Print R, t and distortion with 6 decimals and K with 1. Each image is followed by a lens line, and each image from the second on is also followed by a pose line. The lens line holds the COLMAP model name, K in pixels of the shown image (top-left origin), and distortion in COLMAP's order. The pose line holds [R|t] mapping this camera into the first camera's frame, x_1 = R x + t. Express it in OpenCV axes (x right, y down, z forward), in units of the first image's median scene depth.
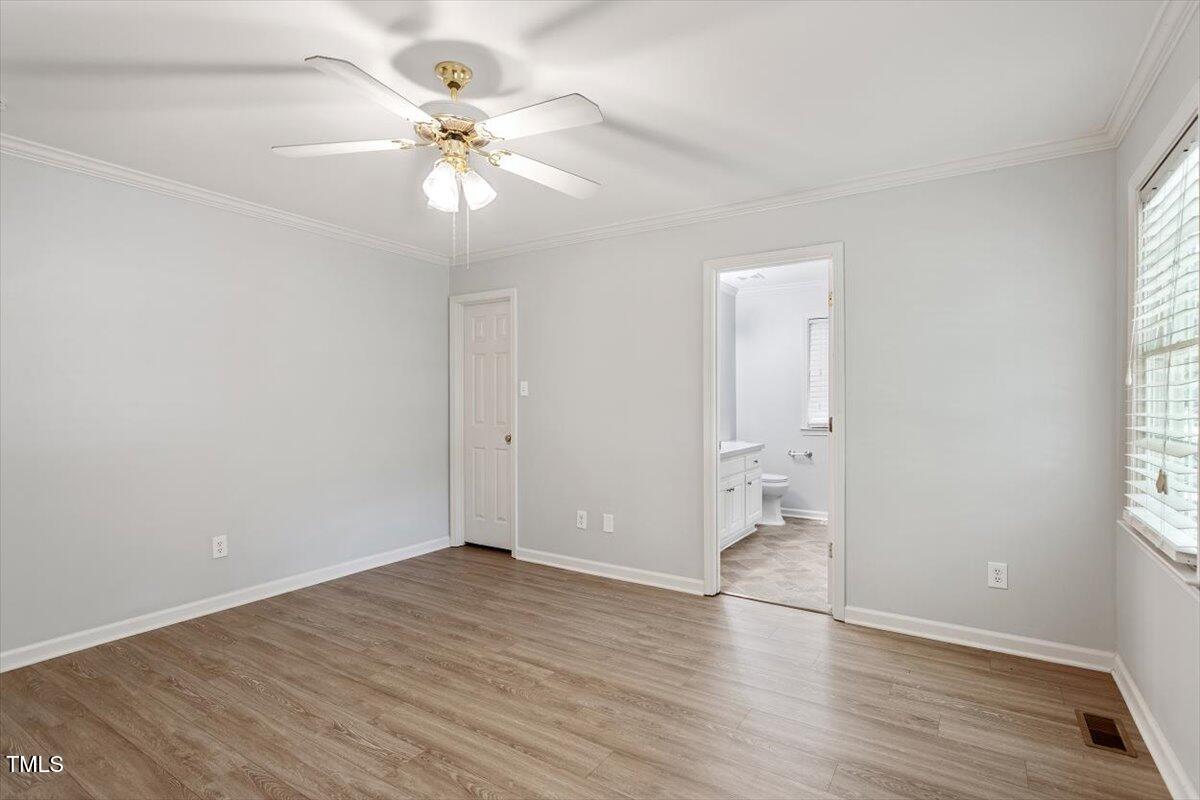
lens RADIAL K [[578.3, 0, 624.9], [0, 578.3, 398.0], [0, 0, 1]] dist [-0.005515, 0.000710]
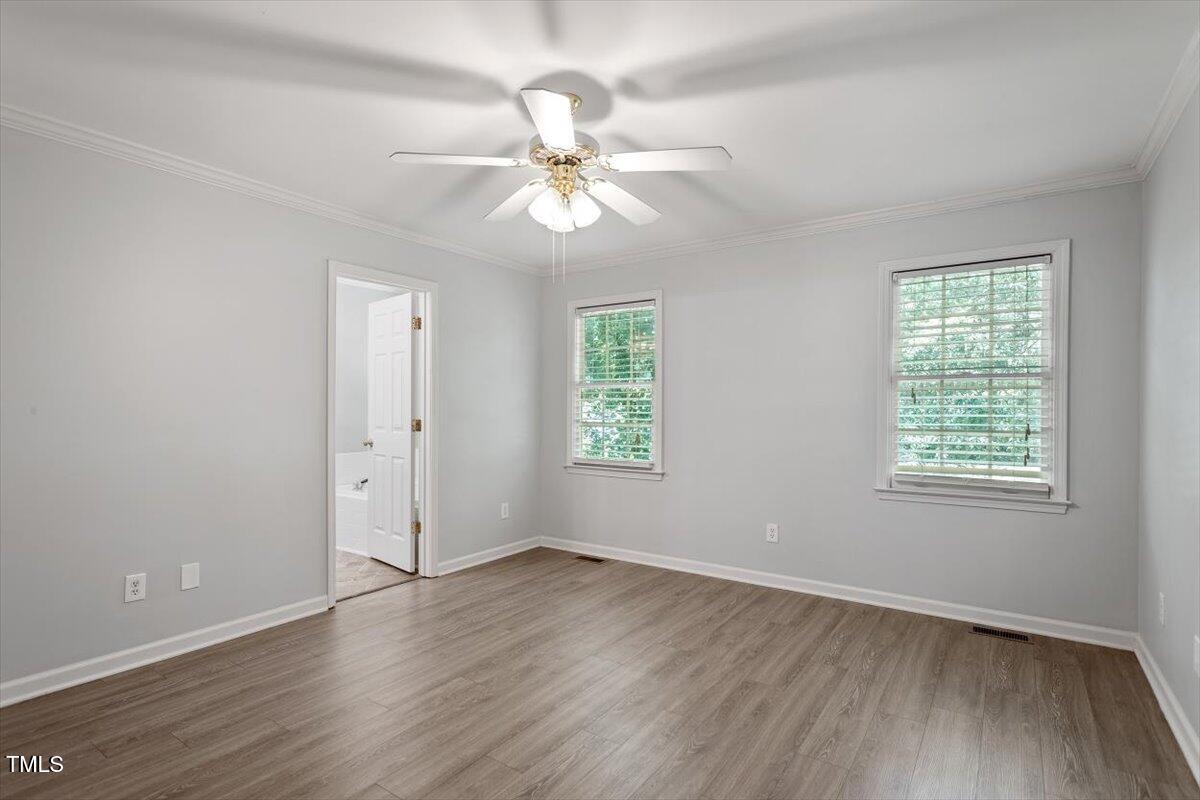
lens RADIAL K [[578.3, 0, 592.2], [0, 578.3, 401.7], [0, 0, 1]] dist [-0.005515, 0.000710]
pose [[0.067376, 0.008658, 0.997690, -1.113833], [-0.003858, 0.999957, -0.008417, 0.006166], [-0.997720, -0.003282, 0.067407, 0.709606]]
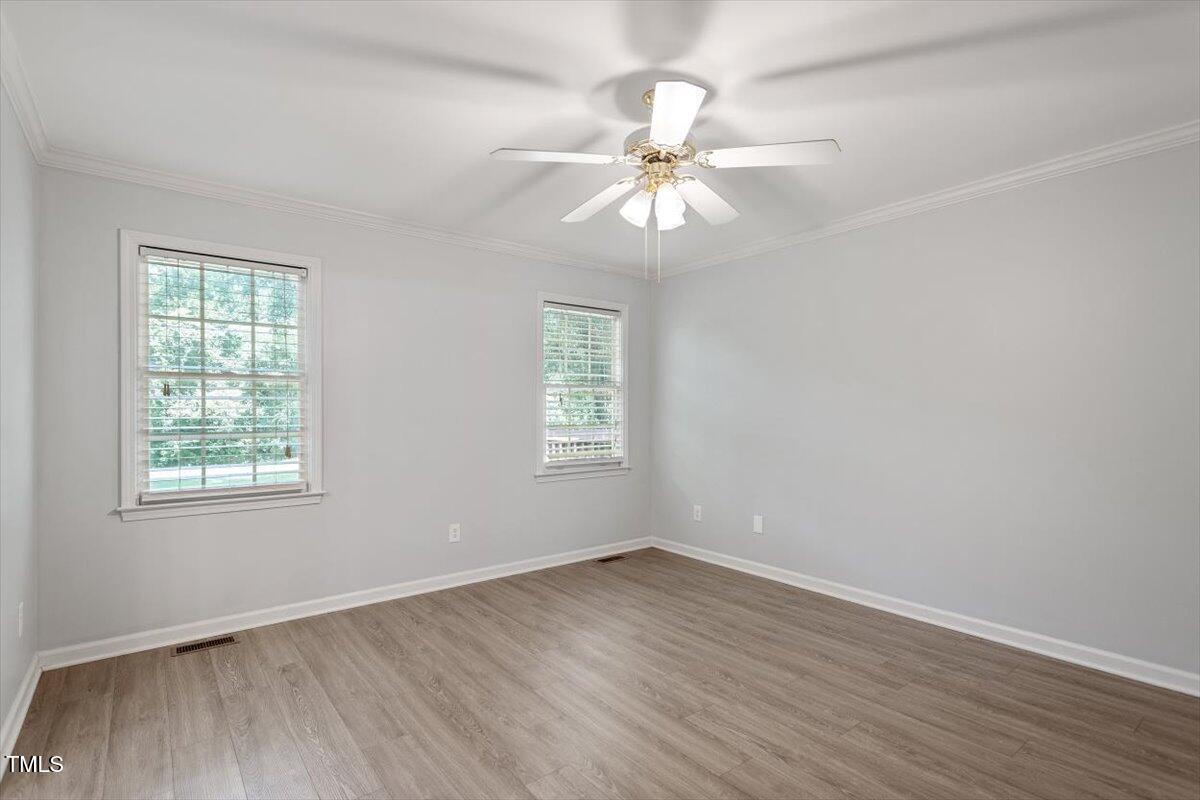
lens RADIAL K [[570.0, 0, 609.4], [0, 570.0, 408.3], [0, 0, 1]] dist [-0.003668, 0.000018]
pose [[-0.936216, 0.001803, 0.351420, -0.468826], [-0.000329, 0.999982, -0.006007, 0.014149], [-0.351424, -0.005740, -0.936199, 1.629859]]
